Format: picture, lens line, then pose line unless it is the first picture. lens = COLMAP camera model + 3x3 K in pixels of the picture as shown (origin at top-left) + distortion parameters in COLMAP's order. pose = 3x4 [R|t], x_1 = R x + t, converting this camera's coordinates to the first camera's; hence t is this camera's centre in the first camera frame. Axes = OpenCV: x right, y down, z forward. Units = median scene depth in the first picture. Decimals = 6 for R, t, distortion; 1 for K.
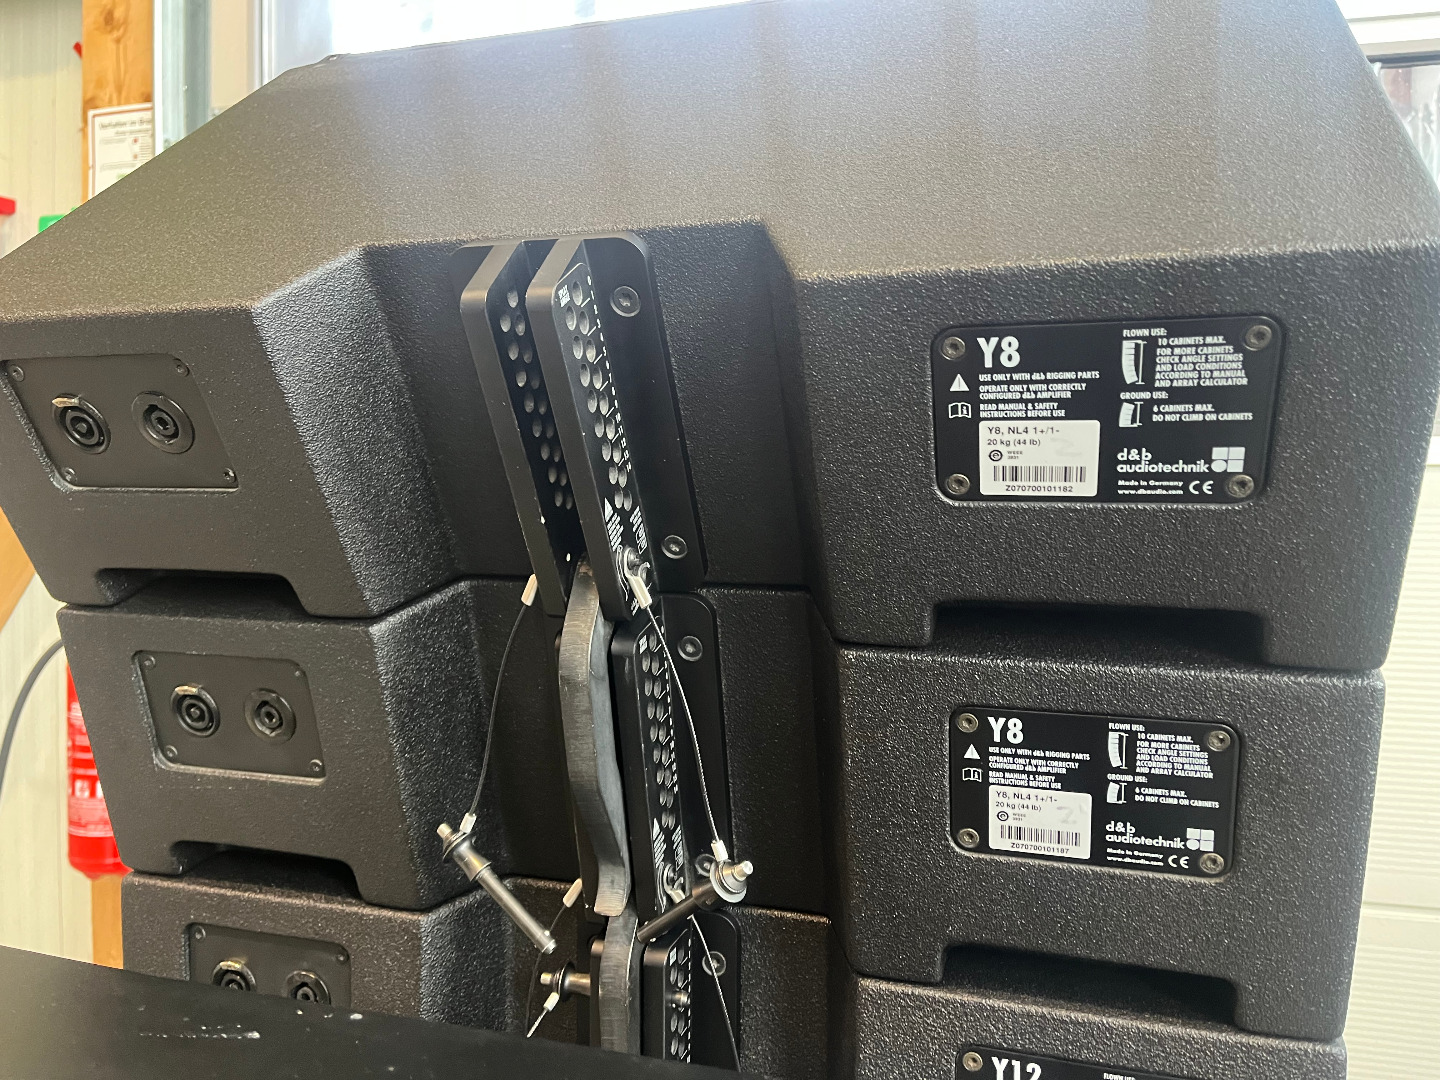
lens RADIAL K [[1106.7, 0, 719.4], [0, 1106.7, 539.5], [0, 0, 1]] dist [0.075423, -0.111535]
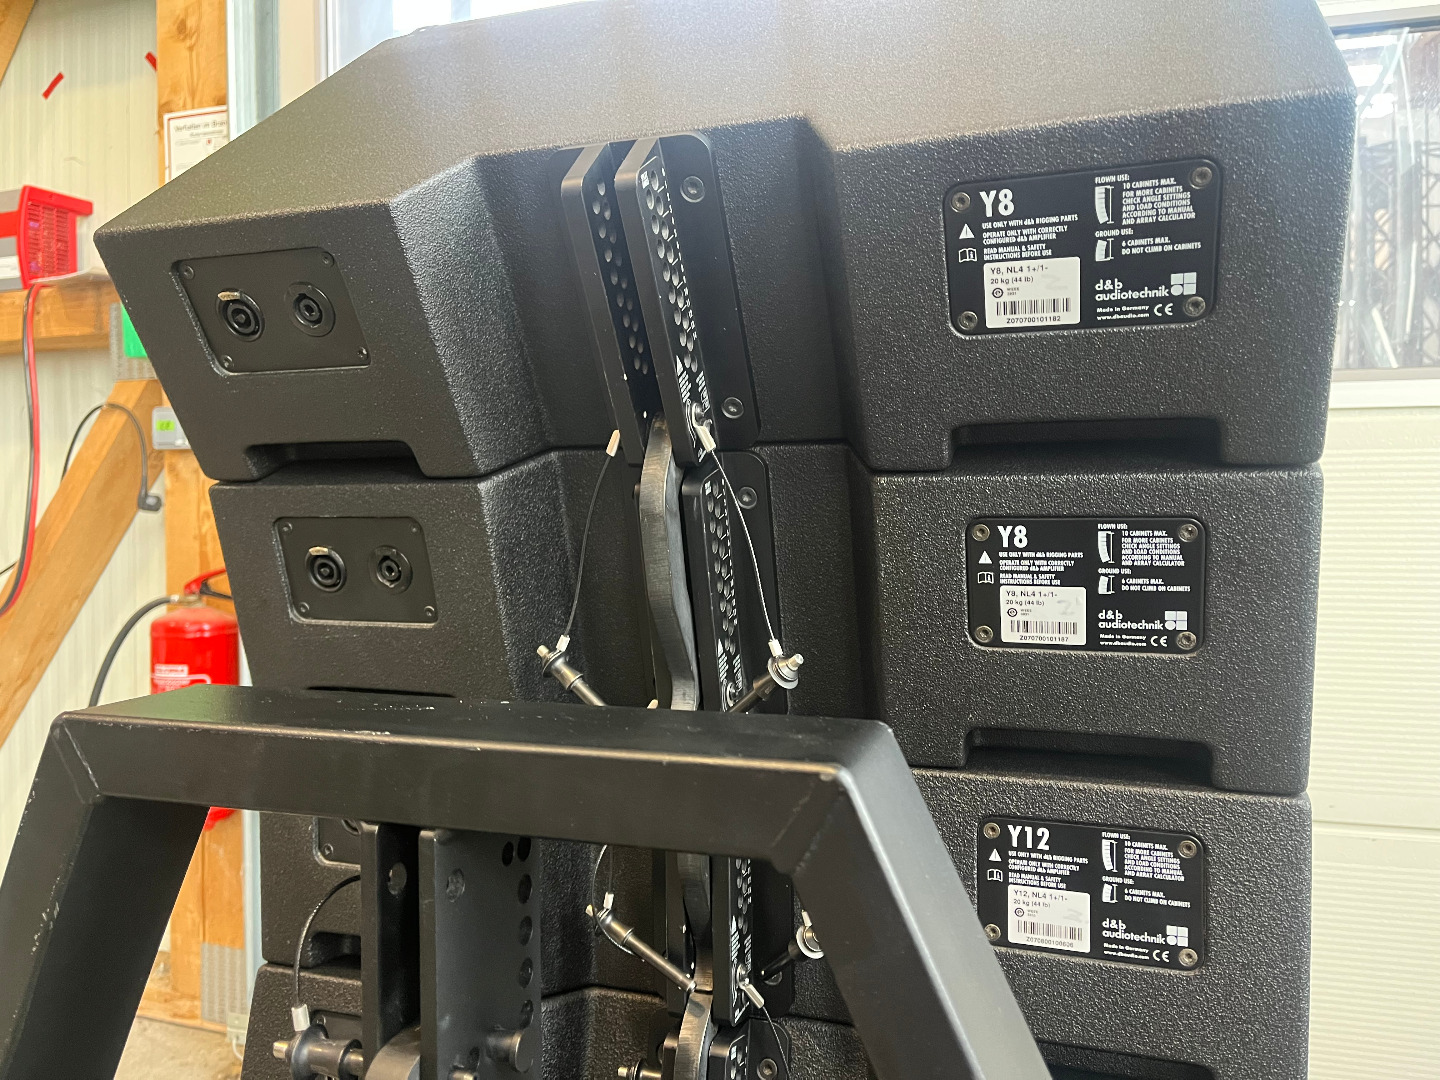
lens RADIAL K [[1106.7, 0, 721.2], [0, 1106.7, 529.4], [0, 0, 1]] dist [0.075423, -0.111535]
pose [[0.999472, -0.014363, -0.029139, -0.022340], [0.013795, 0.999712, -0.019617, 0.176861], [0.029413, 0.019205, 0.999383, -0.205490]]
